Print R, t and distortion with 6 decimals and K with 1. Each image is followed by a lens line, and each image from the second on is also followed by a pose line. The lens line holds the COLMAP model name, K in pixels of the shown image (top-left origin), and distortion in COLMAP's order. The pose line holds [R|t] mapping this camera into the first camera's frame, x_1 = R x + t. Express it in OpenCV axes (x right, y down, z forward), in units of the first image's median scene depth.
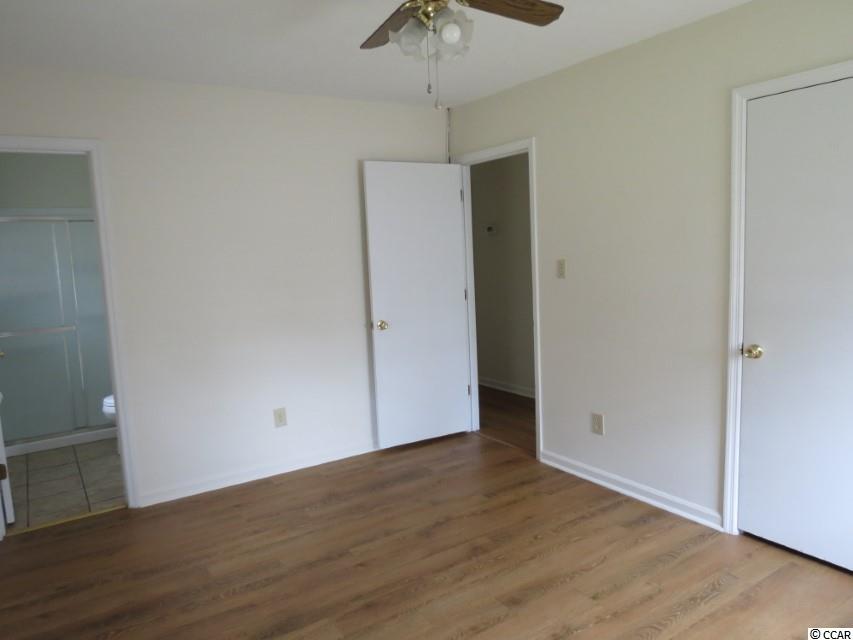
lens RADIAL K [[606.8, 0, 430.2], [0, 606.8, 321.2], [0, 0, 1]] dist [-0.042816, 0.026029]
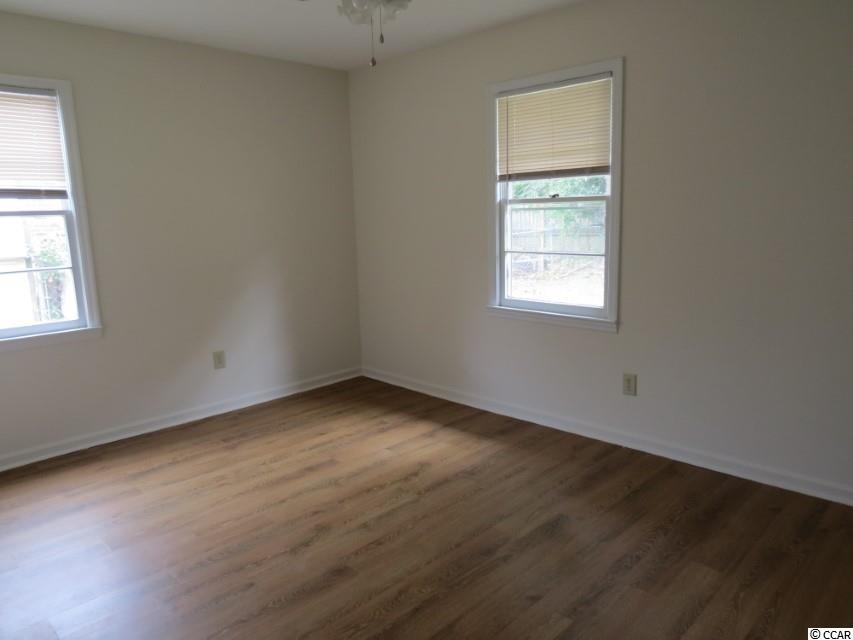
lens RADIAL K [[606.8, 0, 430.2], [0, 606.8, 321.2], [0, 0, 1]] dist [-0.042816, 0.026029]
pose [[-0.976868, 0.100522, -0.188744, 0.130716], [0.041461, 0.954911, 0.293984, -0.169048], [0.209786, 0.279358, -0.936989, 1.690481]]
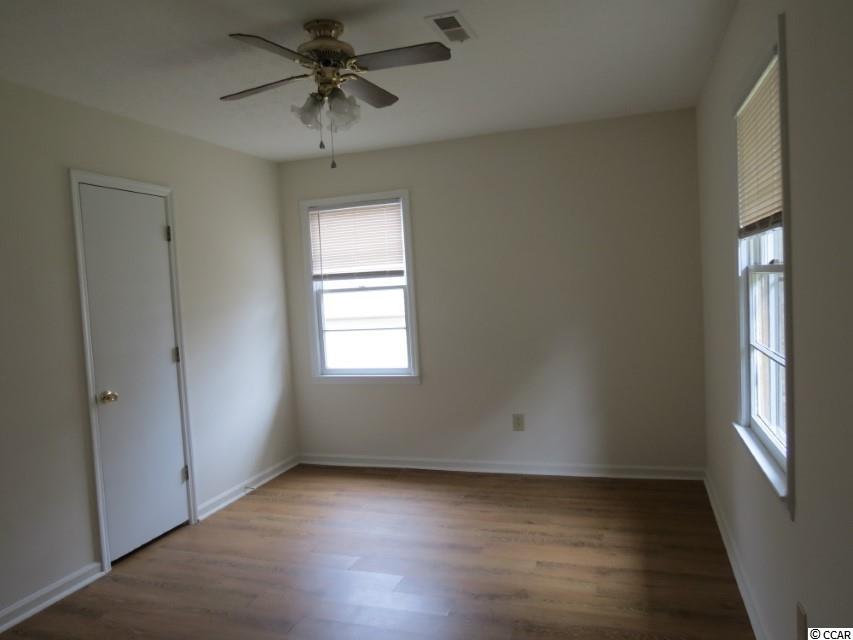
lens RADIAL K [[606.8, 0, 430.2], [0, 606.8, 321.2], [0, 0, 1]] dist [-0.042816, 0.026029]
pose [[-0.610786, 0.026404, 0.791356, -0.801139], [0.170613, 0.980355, 0.098973, -0.105823], [-0.773196, 0.195466, -0.603292, 1.247206]]
